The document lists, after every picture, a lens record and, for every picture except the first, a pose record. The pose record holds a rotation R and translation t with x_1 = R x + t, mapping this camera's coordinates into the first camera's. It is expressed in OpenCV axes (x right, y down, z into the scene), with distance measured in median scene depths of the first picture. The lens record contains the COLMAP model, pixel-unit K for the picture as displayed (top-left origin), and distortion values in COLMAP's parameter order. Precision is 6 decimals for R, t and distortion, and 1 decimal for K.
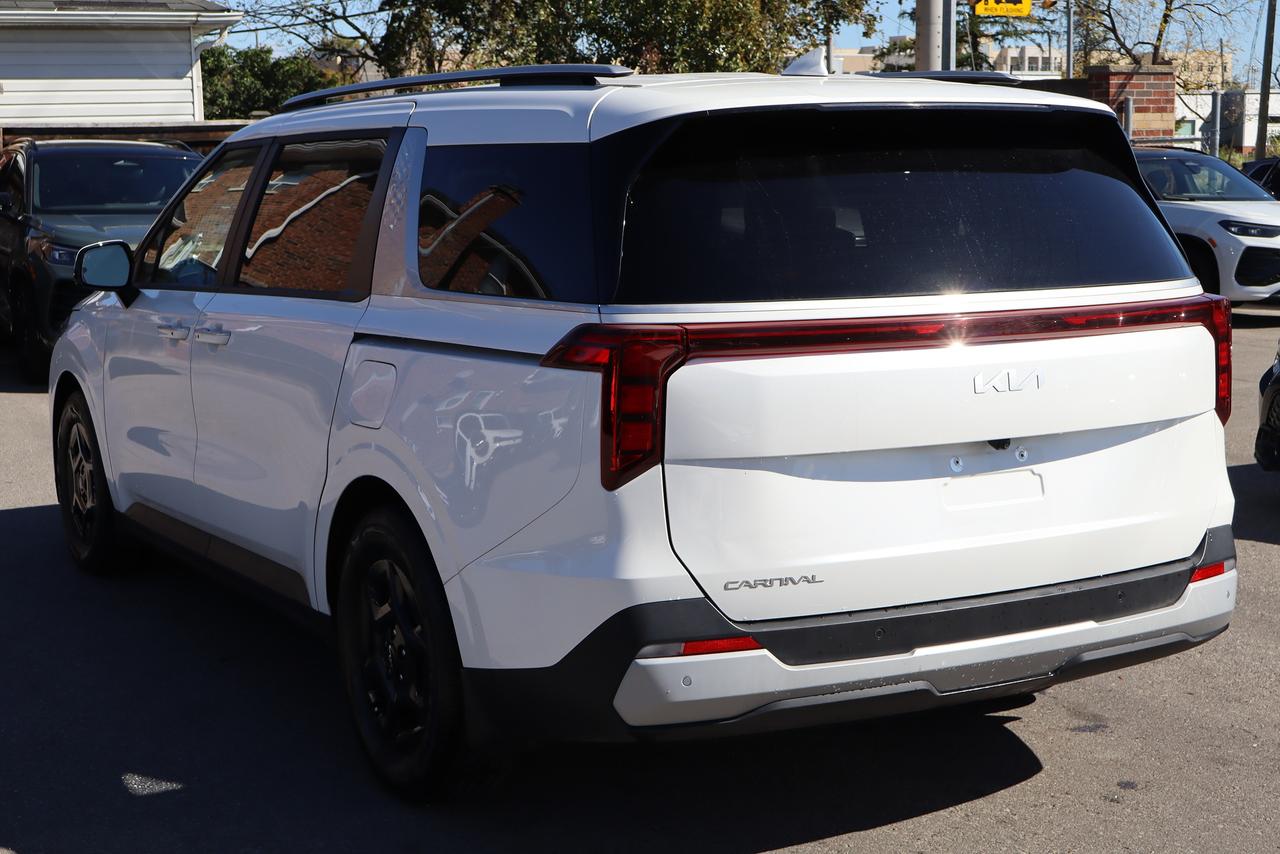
lens RADIAL K [[1957.2, 0, 639.6], [0, 1957.2, 431.7], [0, 0, 1]] dist [0.053129, 0.000000]
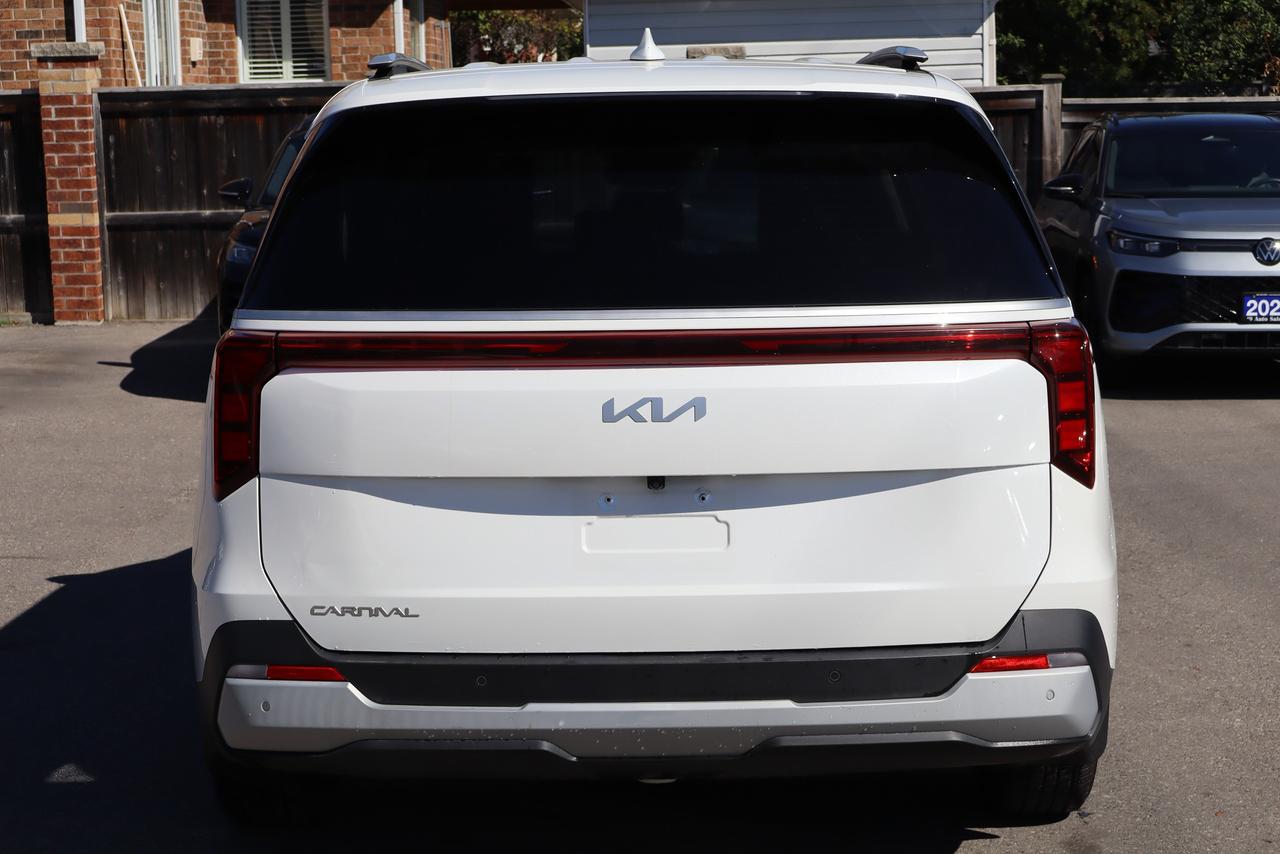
lens RADIAL K [[2587.6, 0, 641.8], [0, 2587.6, 426.9], [0, 0, 1]] dist [-0.070481, 0.000000]
pose [[0.876093, 0.052529, -0.479273, 0.734059], [-0.062615, 0.998025, -0.005073, -0.012230], [0.478060, 0.034454, 0.877651, -0.016245]]
